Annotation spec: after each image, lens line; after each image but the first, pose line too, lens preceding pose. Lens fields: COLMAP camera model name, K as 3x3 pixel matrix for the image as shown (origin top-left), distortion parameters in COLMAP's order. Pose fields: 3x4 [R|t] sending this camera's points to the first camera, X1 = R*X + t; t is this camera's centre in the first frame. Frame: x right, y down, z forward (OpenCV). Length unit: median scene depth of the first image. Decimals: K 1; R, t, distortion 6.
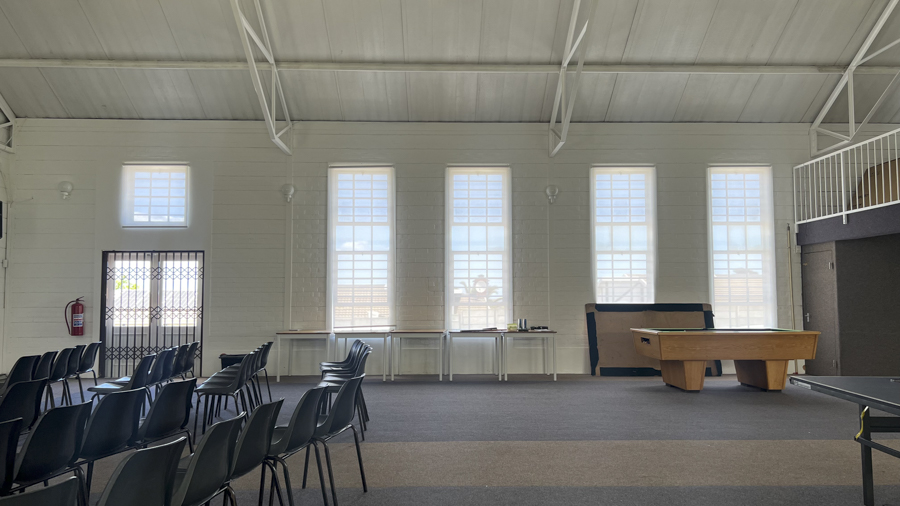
lens RADIAL K [[671.8, 0, 452.8], [0, 671.8, 261.4], [0, 0, 1]] dist [0.056316, -0.065998]
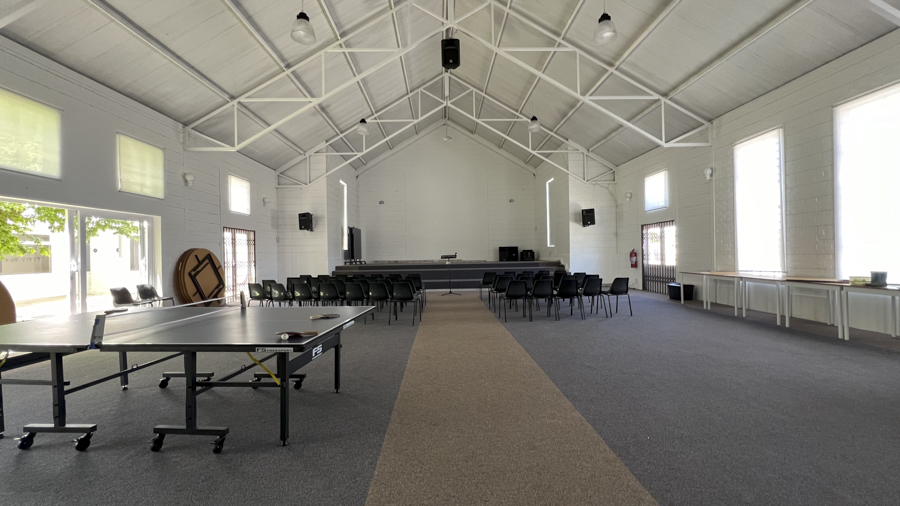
lens RADIAL K [[359.0, 0, 448.2], [0, 359.0, 252.6], [0, 0, 1]] dist [0.003118, 0.001014]
pose [[-0.001475, -0.000097, -0.999999, 0.530214], [0.071782, 0.997420, -0.000203, 0.025296], [0.997419, -0.071782, -0.001464, 0.468521]]
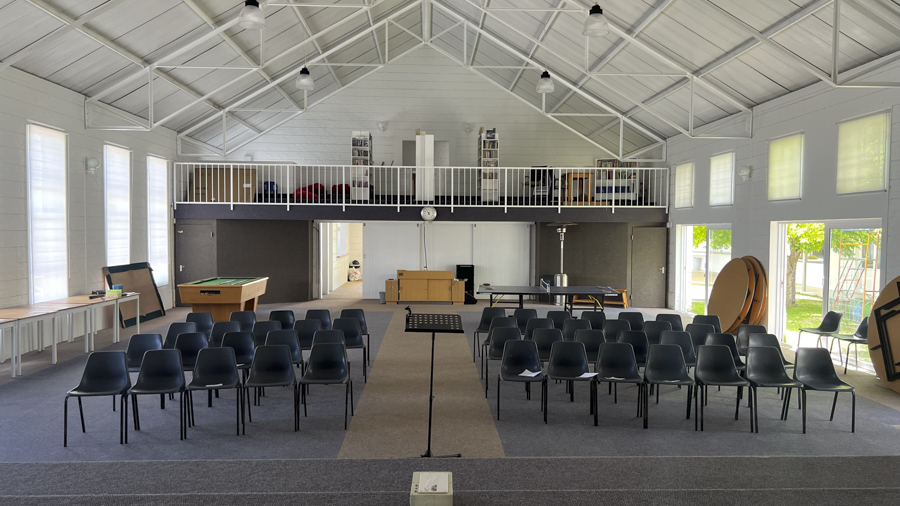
lens RADIAL K [[671.8, 0, 458.2], [0, 671.8, 260.2], [0, 0, 1]] dist [0.056316, -0.065998]
pose [[-0.037300, -0.045889, 0.998250, -0.980118], [-0.061507, 0.997157, 0.043541, -0.035469], [-0.997409, -0.059775, -0.040016, 0.479481]]
